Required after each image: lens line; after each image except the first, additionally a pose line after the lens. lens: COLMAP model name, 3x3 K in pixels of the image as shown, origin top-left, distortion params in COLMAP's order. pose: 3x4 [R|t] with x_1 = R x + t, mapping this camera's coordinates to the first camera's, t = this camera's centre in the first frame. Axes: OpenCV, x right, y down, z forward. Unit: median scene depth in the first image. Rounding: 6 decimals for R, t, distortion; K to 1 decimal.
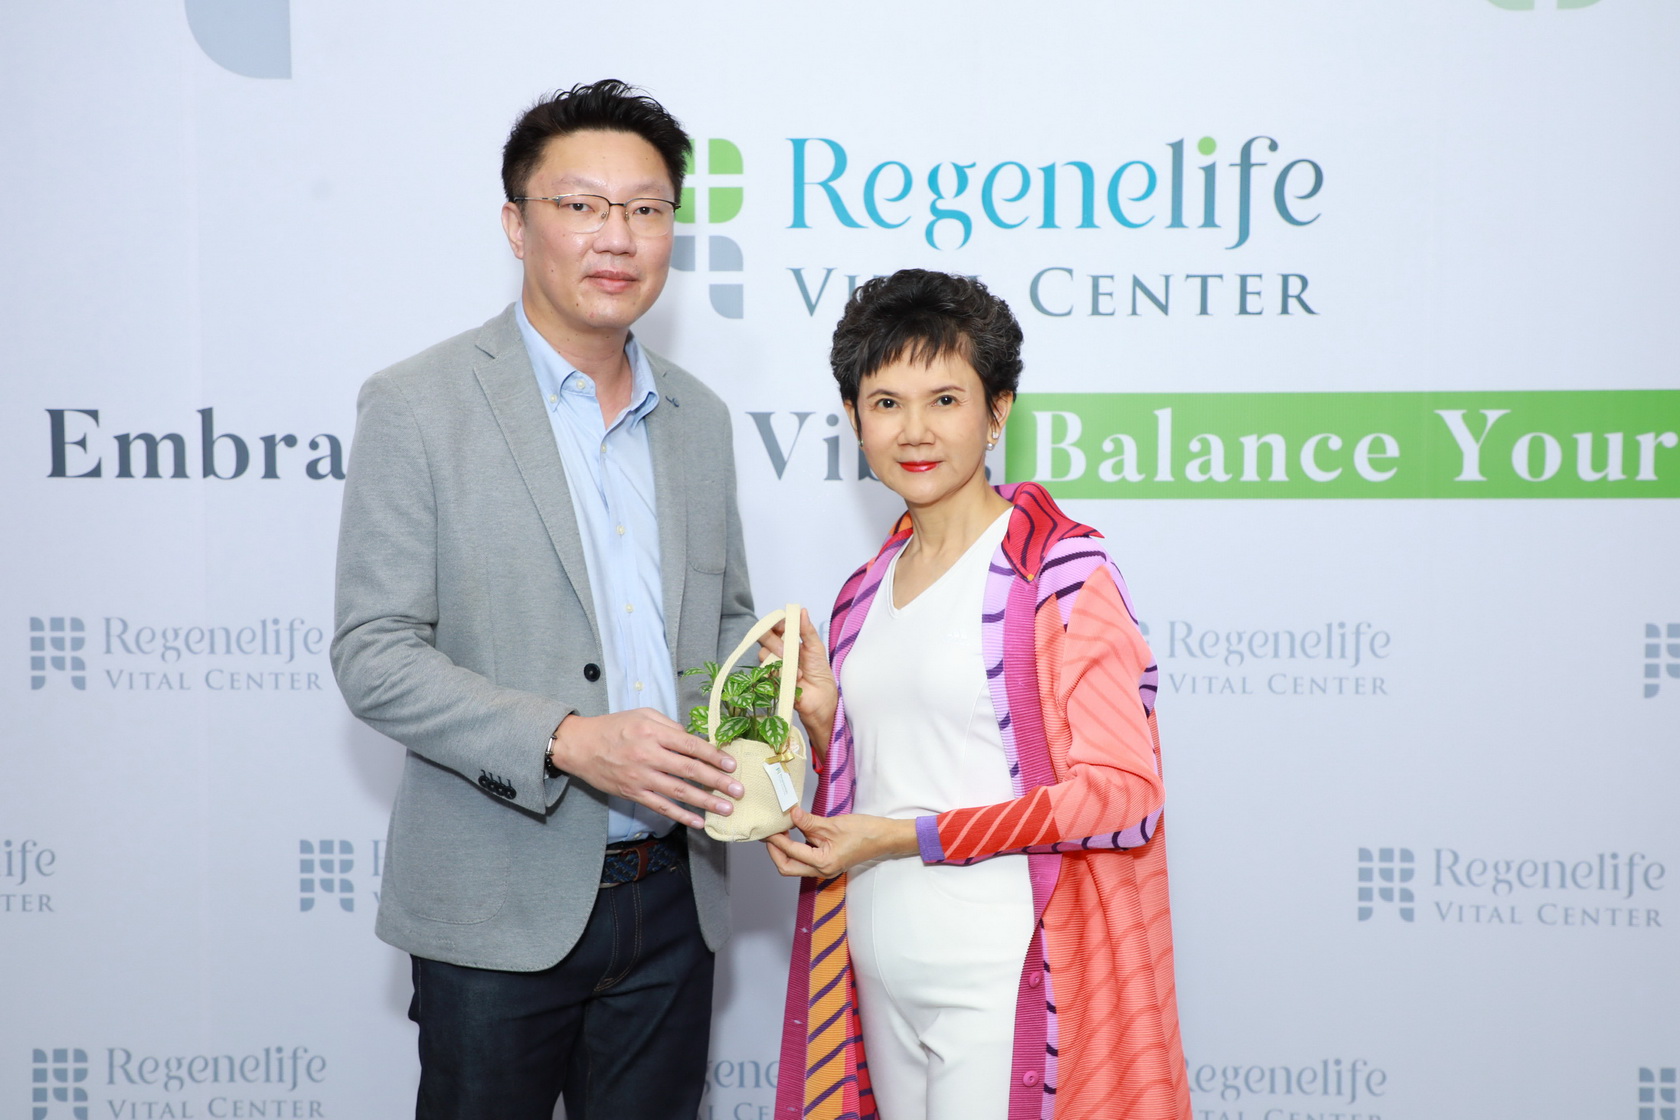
lens RADIAL K [[2376.5, 0, 844.3], [0, 2376.5, 657.2], [0, 0, 1]] dist [0.037157, 0.486534]
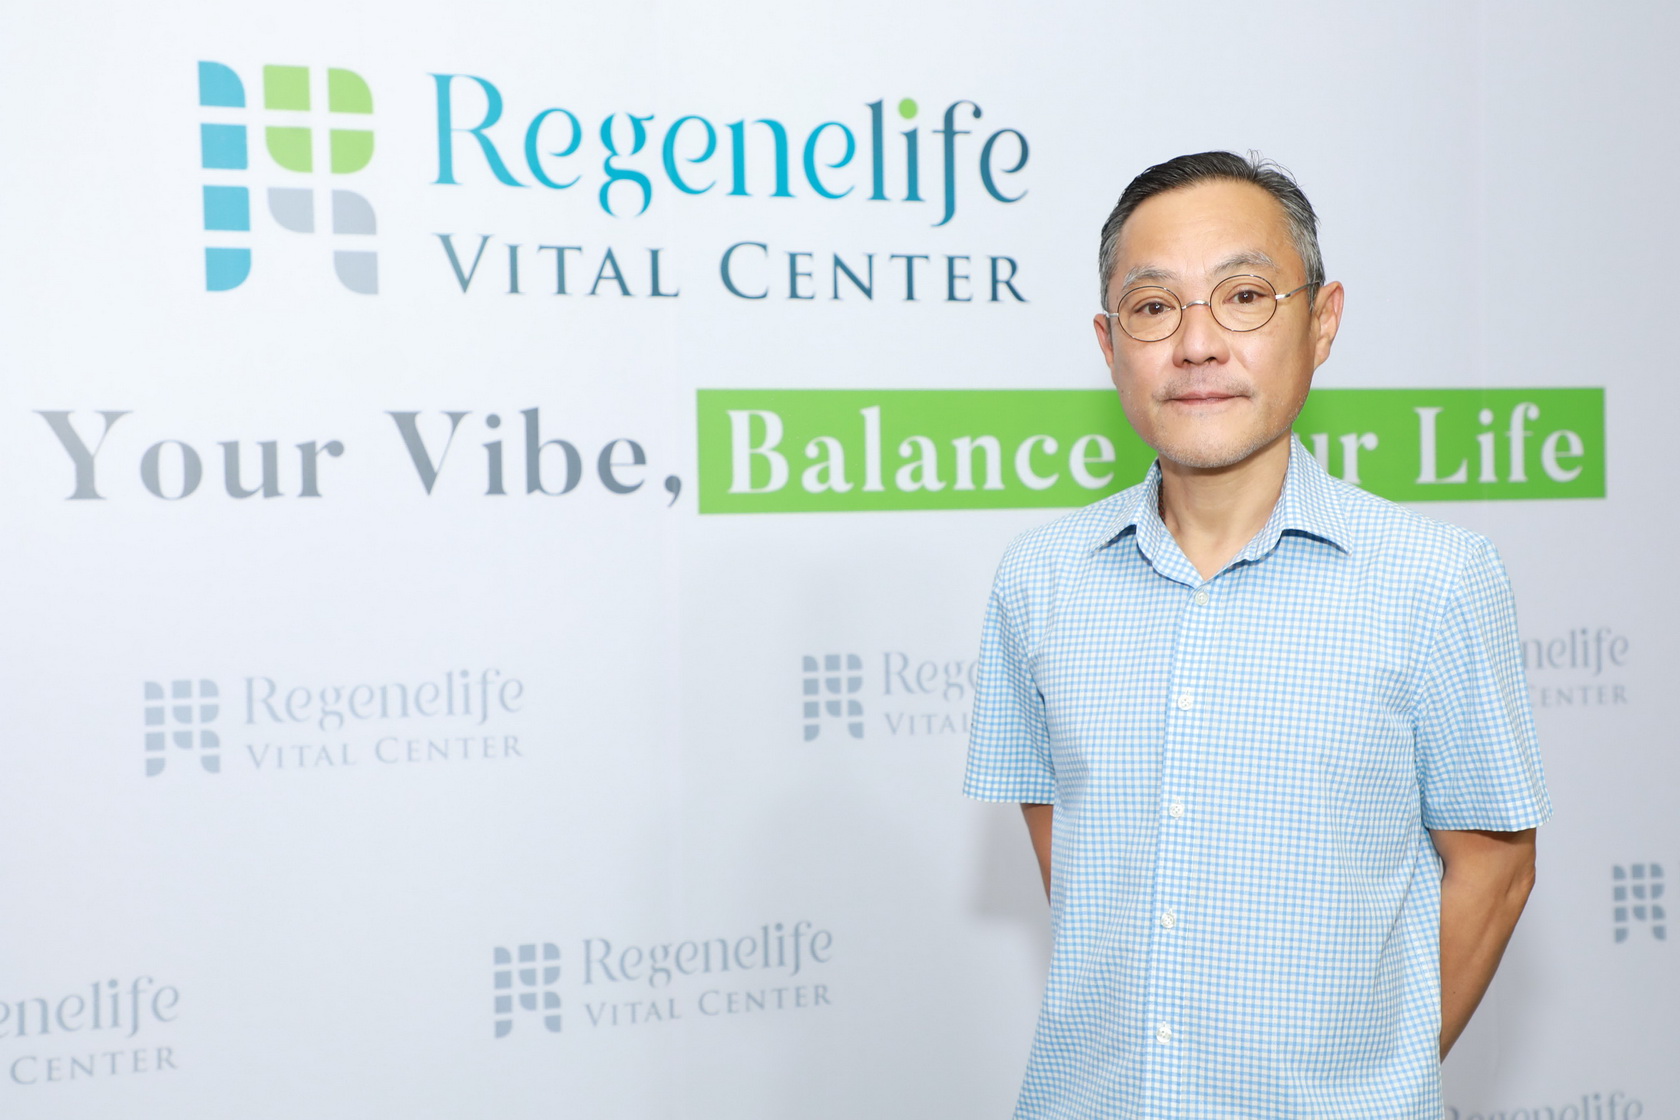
lens RADIAL K [[2941.8, 0, 1040.3], [0, 2941.8, 579.9], [0, 0, 1]] dist [0.167520, 0.230766]
pose [[0.902480, -0.027388, 0.429860, -0.273774], [0.047146, 0.998261, -0.035379, -0.001002], [-0.428143, 0.052195, 0.902202, 0.010205]]
